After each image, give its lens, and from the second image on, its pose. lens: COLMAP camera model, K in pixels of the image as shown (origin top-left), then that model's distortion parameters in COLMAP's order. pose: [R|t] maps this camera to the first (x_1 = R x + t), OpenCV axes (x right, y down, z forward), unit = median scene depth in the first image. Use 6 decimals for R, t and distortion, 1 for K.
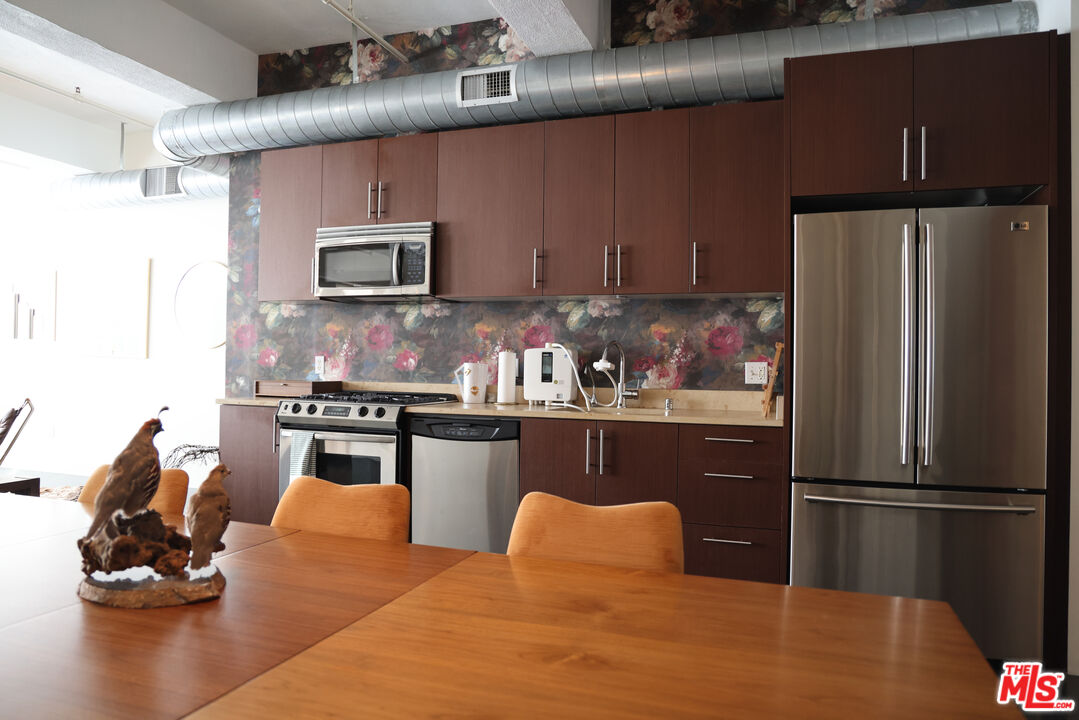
lens RADIAL K [[734.1, 0, 552.0], [0, 734.1, 349.7], [0, 0, 1]] dist [-0.088316, 0.053169]
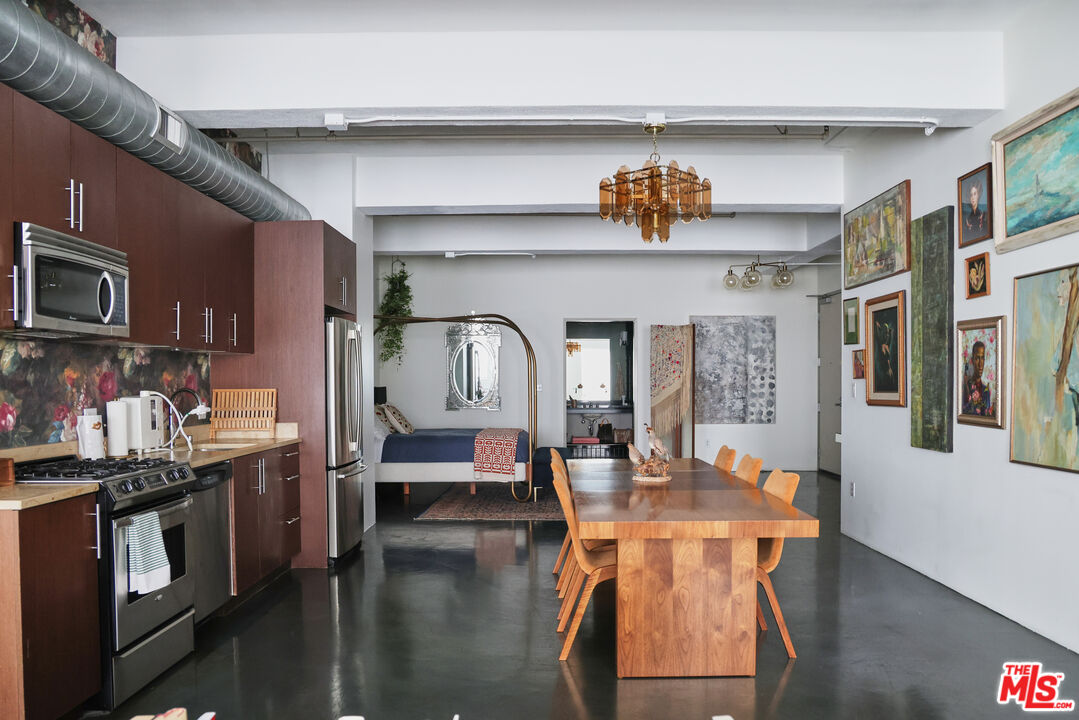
lens RADIAL K [[816.9, 0, 542.9], [0, 816.9, 394.1], [0, 0, 1]] dist [-0.100113, 0.065359]
pose [[-0.320314, -0.025456, 0.946969, -1.187467], [-0.015868, 0.999643, 0.021505, -0.036101], [-0.947179, -0.008138, -0.320604, 0.813339]]
